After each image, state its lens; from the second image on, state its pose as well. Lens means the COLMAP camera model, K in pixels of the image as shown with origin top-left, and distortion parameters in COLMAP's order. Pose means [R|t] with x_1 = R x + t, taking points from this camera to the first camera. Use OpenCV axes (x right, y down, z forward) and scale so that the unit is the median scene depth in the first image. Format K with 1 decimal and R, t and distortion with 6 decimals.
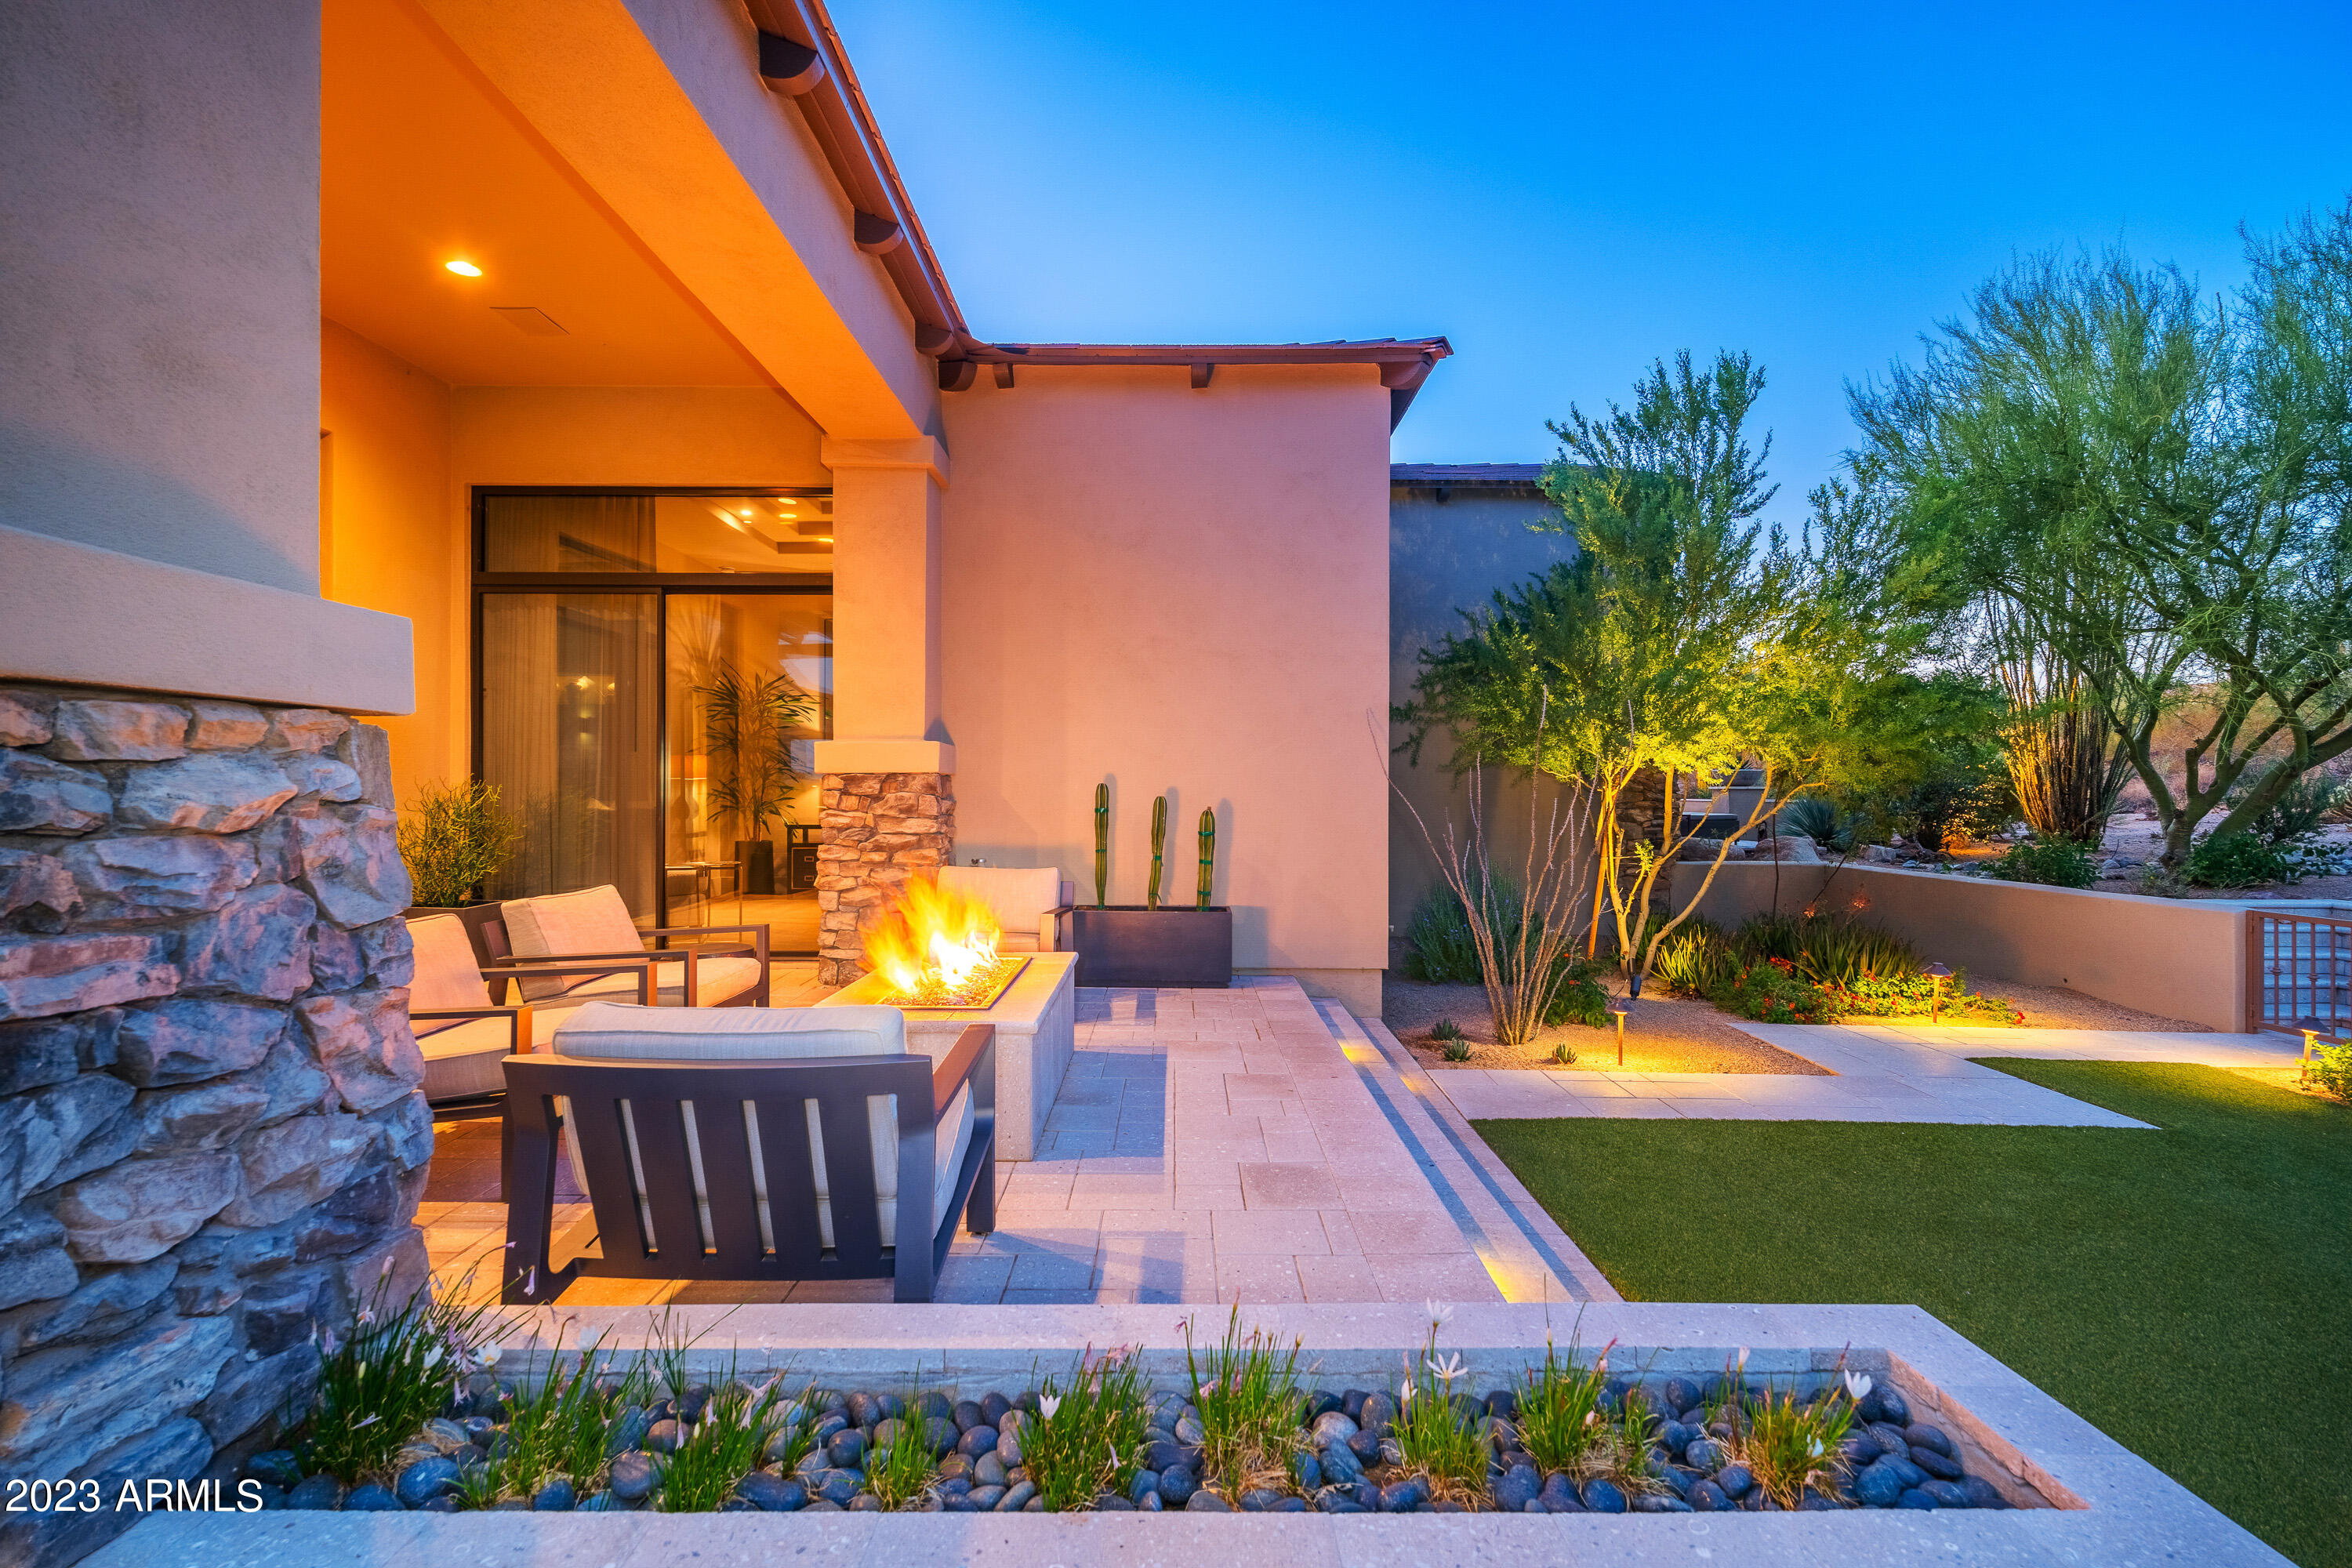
lens RADIAL K [[1114.0, 0, 1173.0], [0, 1114.0, 788.7], [0, 0, 1]] dist [0.000306, -0.000362]
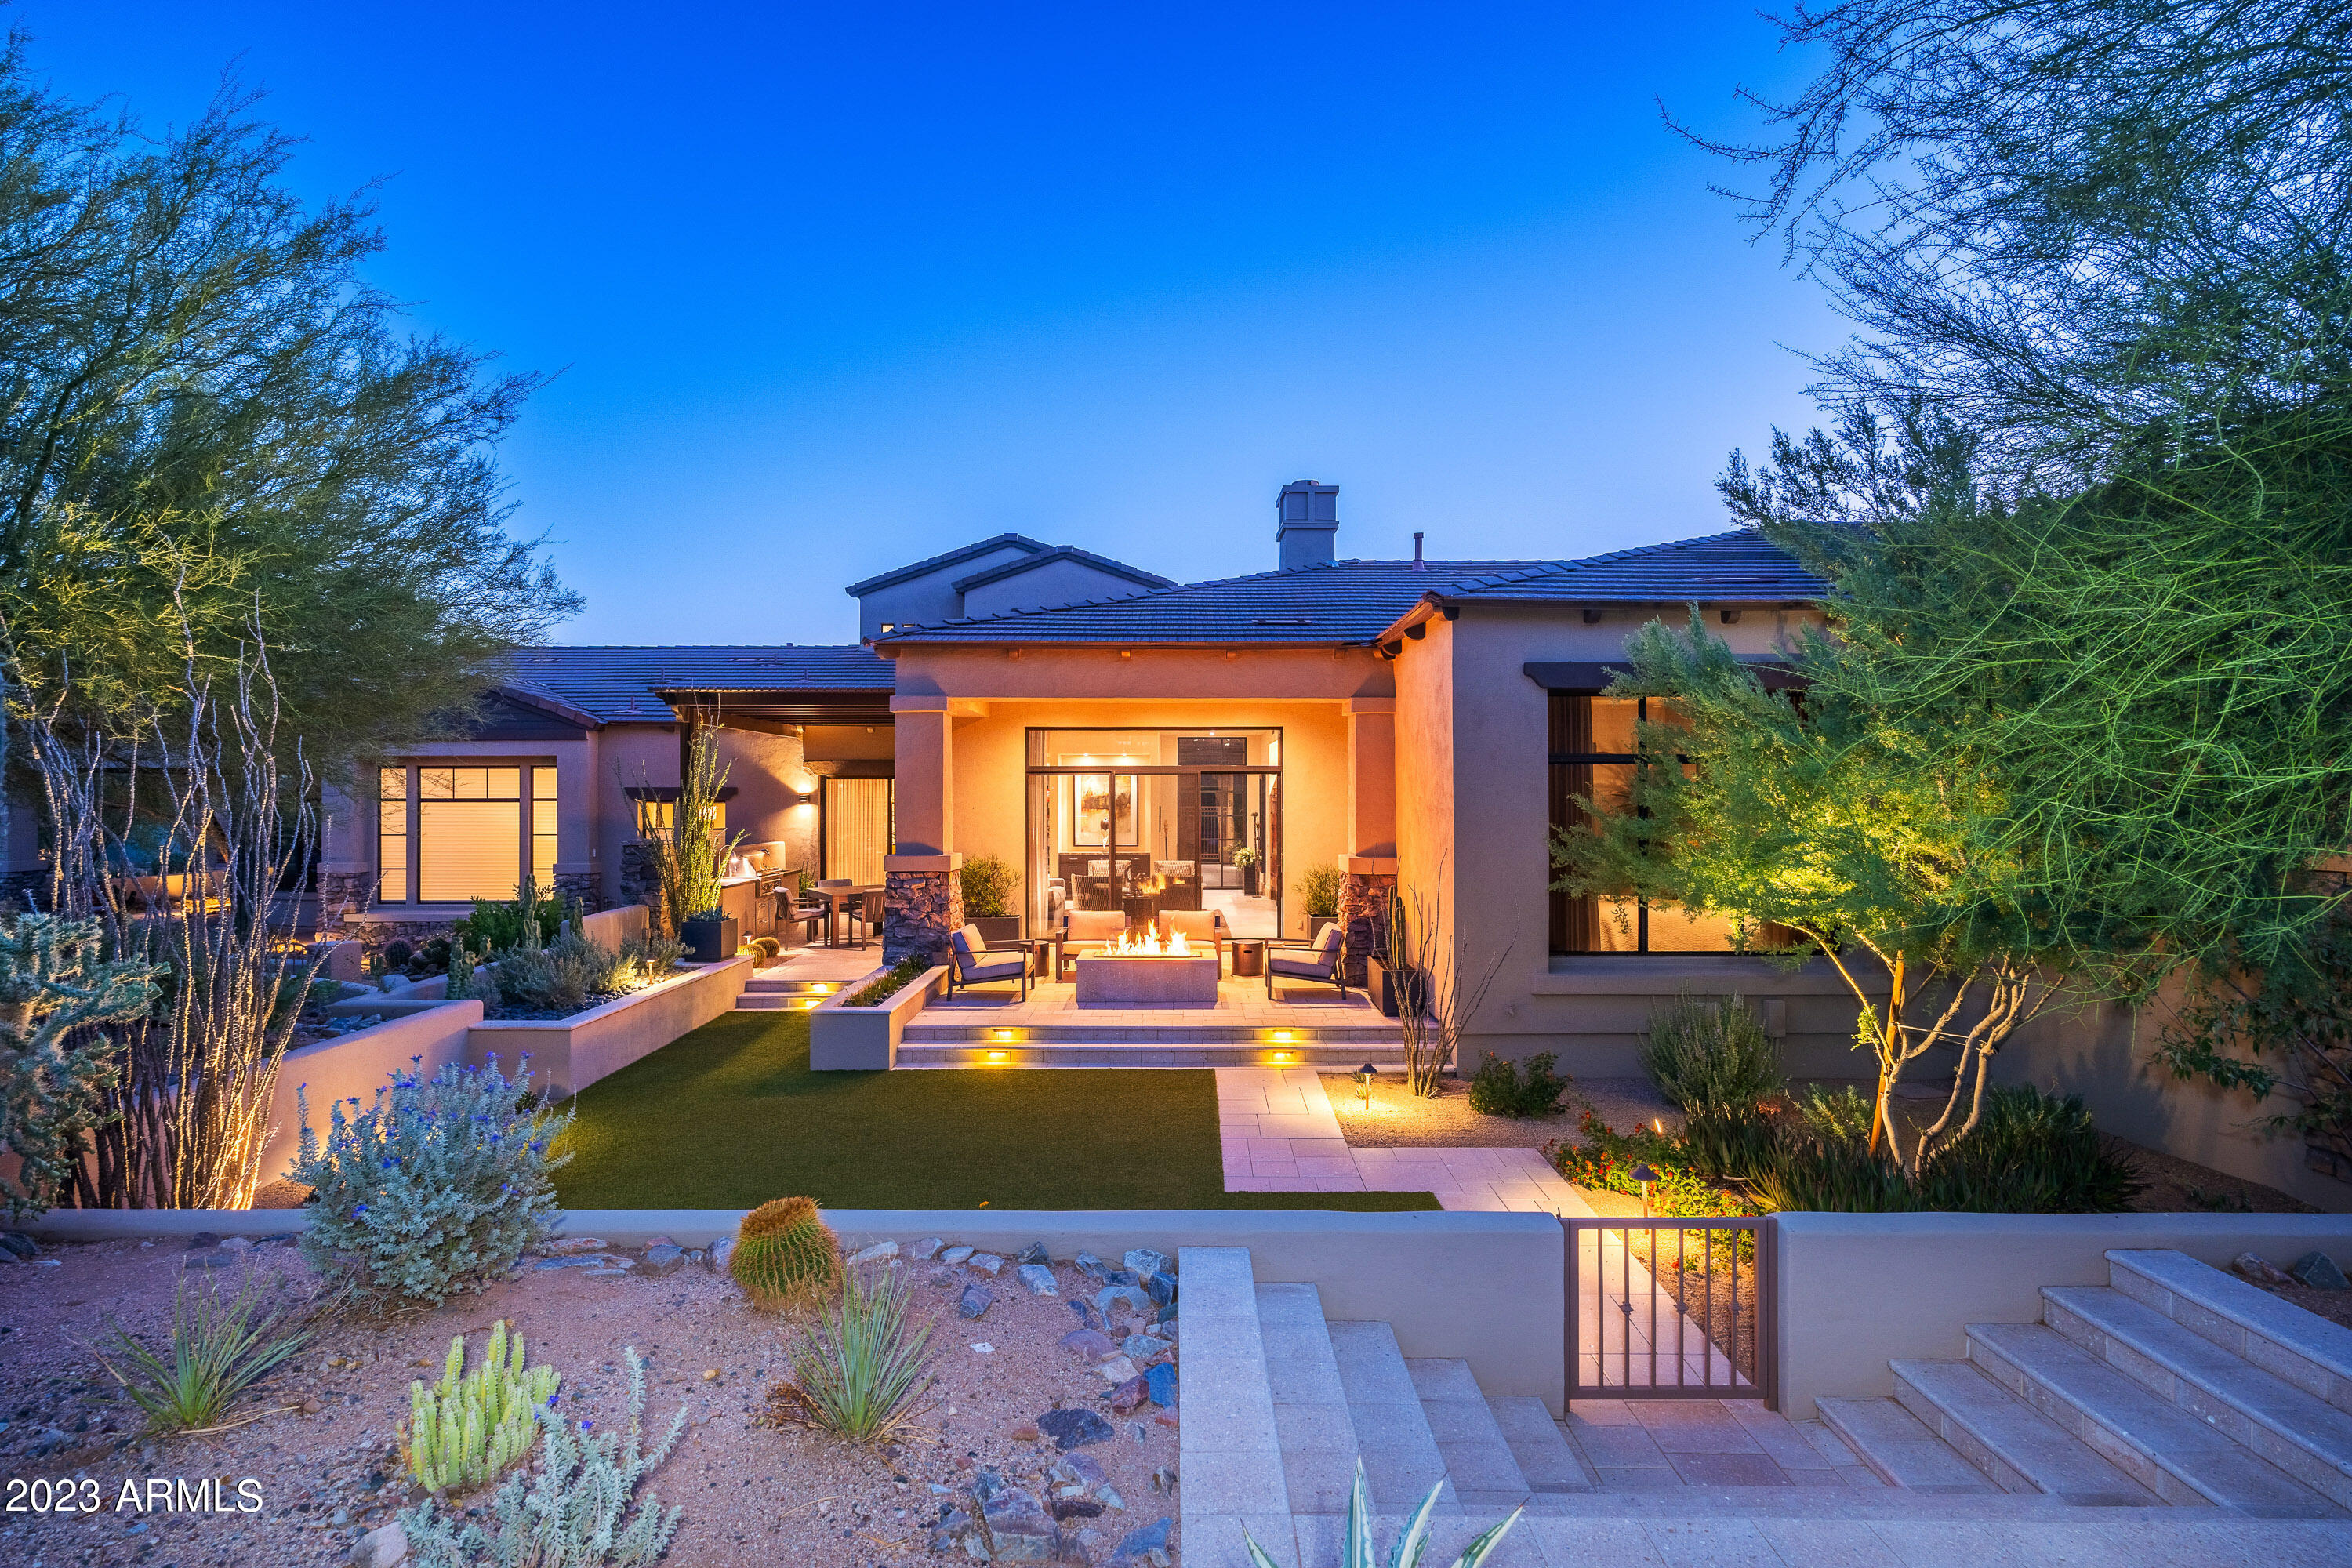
lens RADIAL K [[1163.0, 0, 1181.8], [0, 1163.0, 792.0], [0, 0, 1]] dist [0.003850, -0.000117]
pose [[-0.003331, 0.001003, -0.999994, 6.888675], [0.002285, 0.999997, 0.000995, -0.605466], [0.999992, -0.002282, -0.003333, 2.730044]]
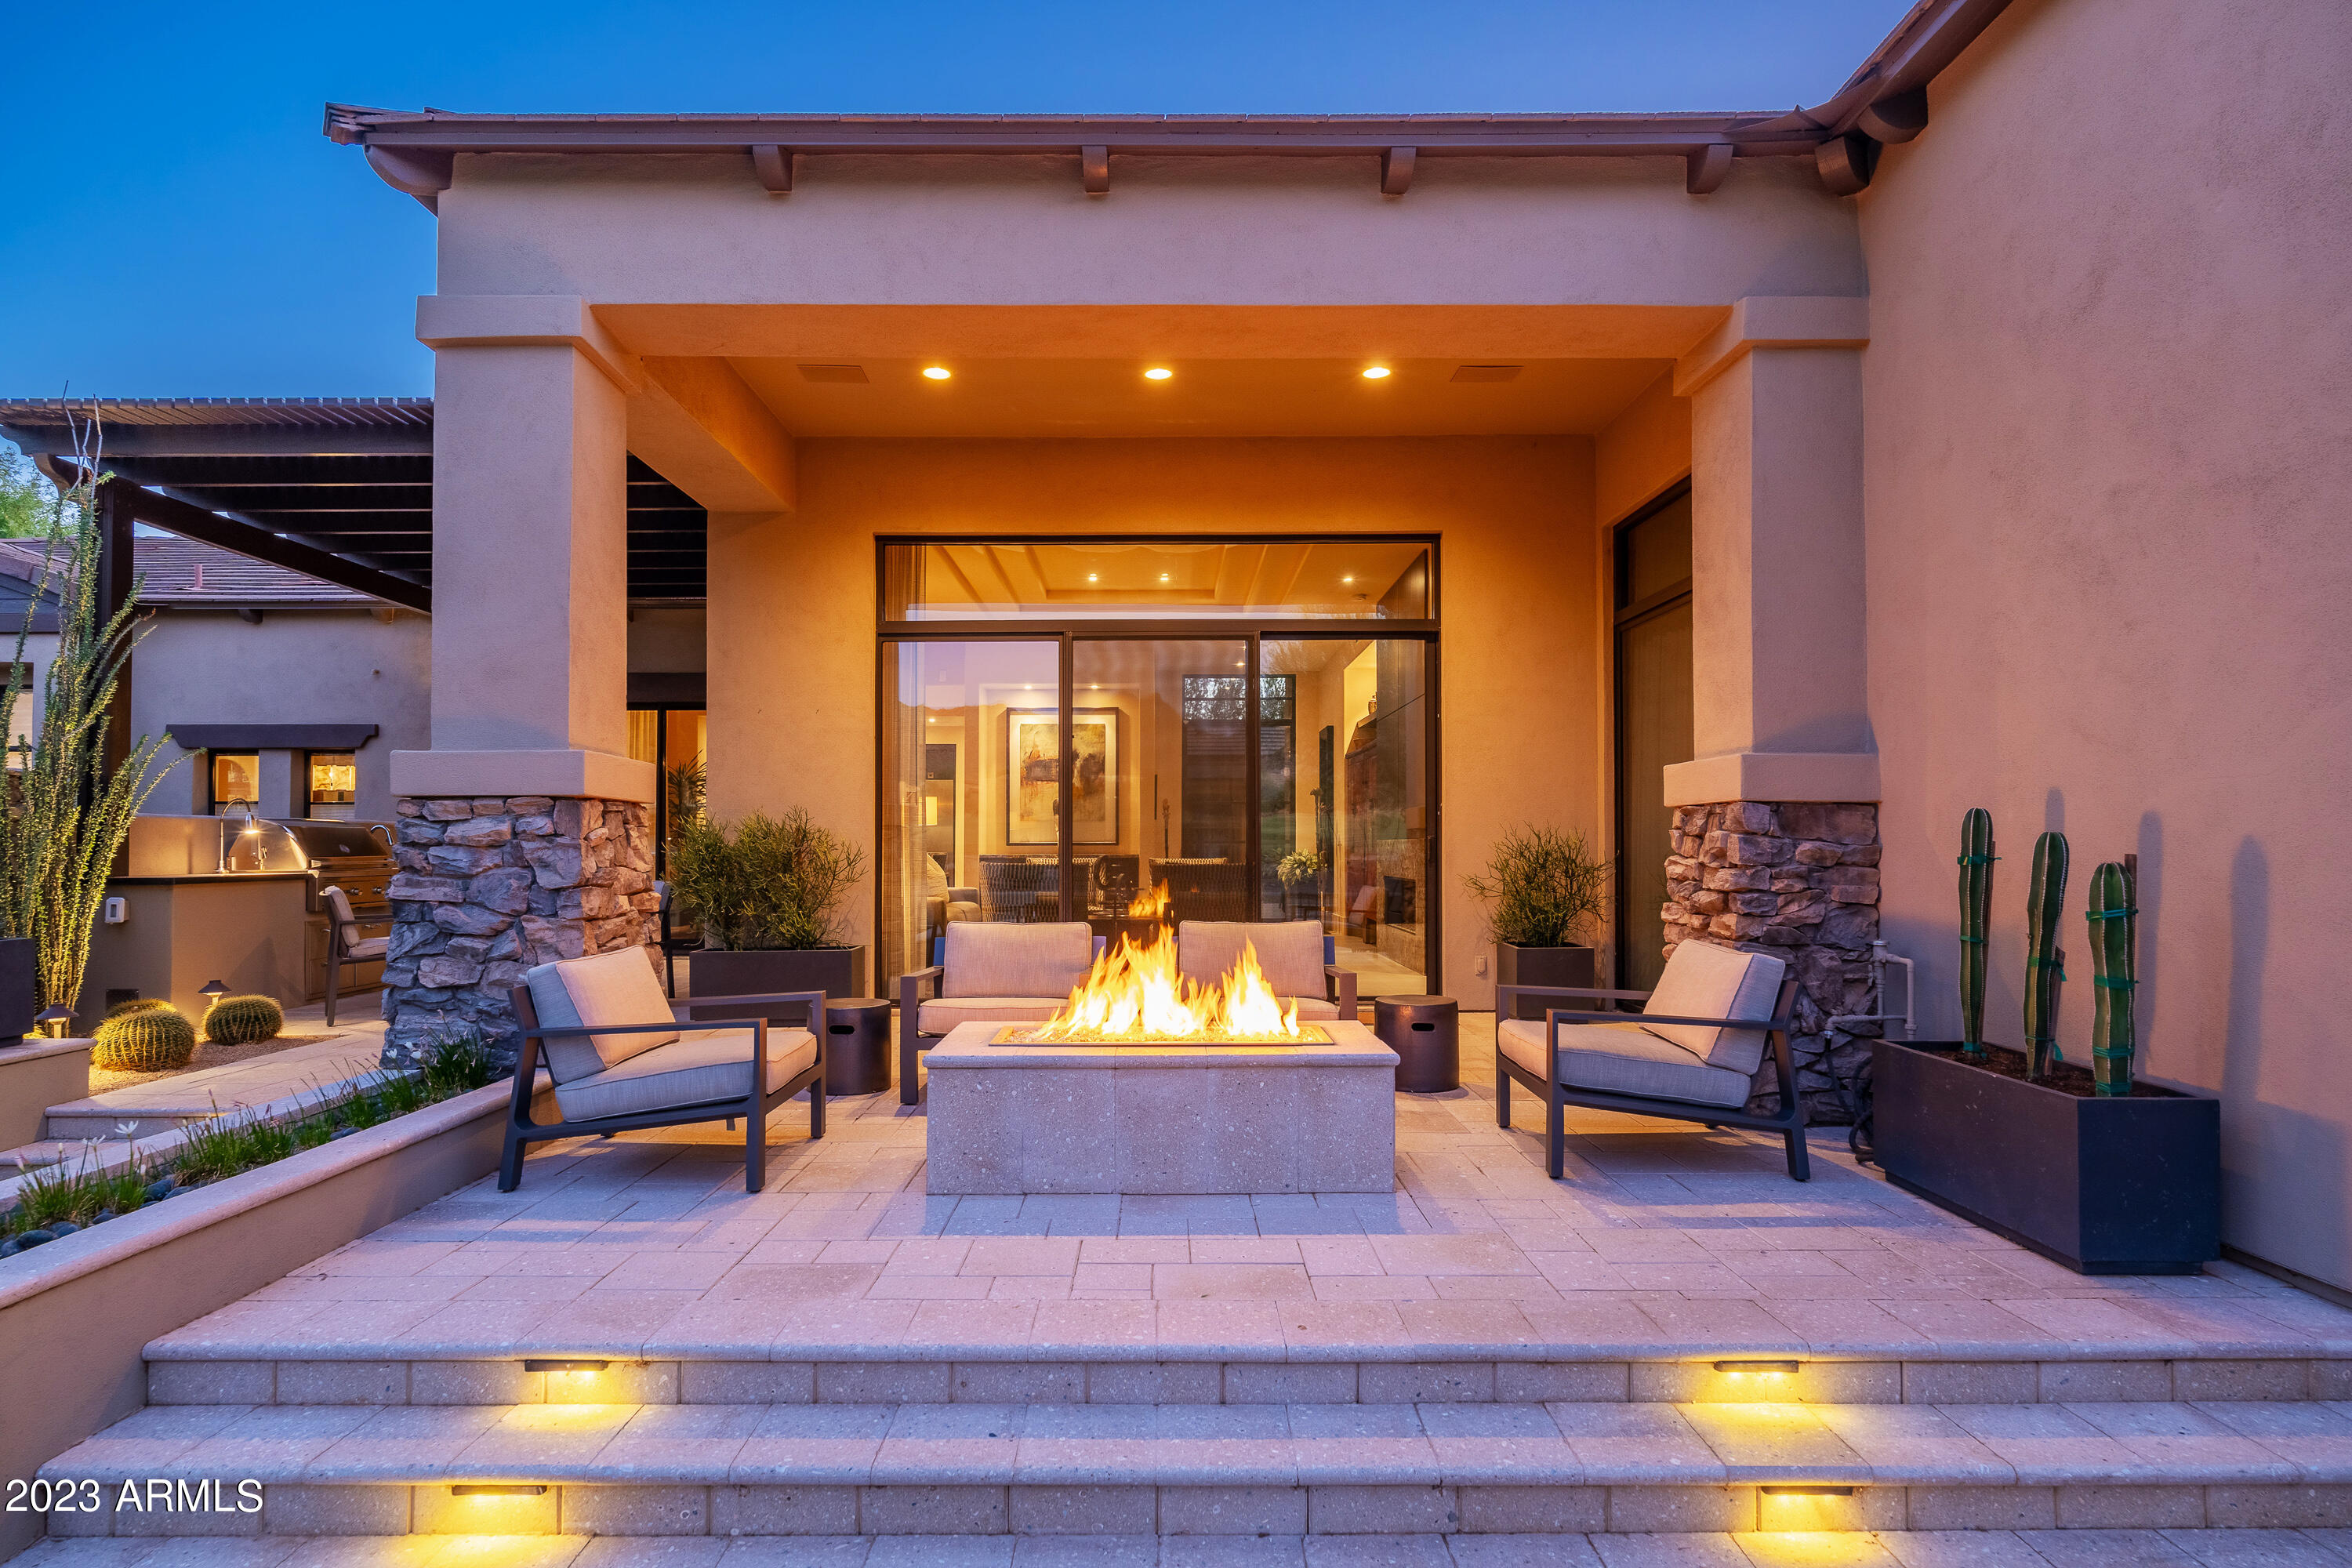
lens RADIAL K [[1284.3, 0, 1166.6], [0, 1284.3, 829.4], [0, 0, 1]] dist [0.003100, 0.000061]
pose [[-0.000537, -0.014272, -0.999898, 2.123299], [0.003967, 0.999890, -0.014274, 0.047923], [0.999992, -0.003975, -0.000481, 2.502794]]
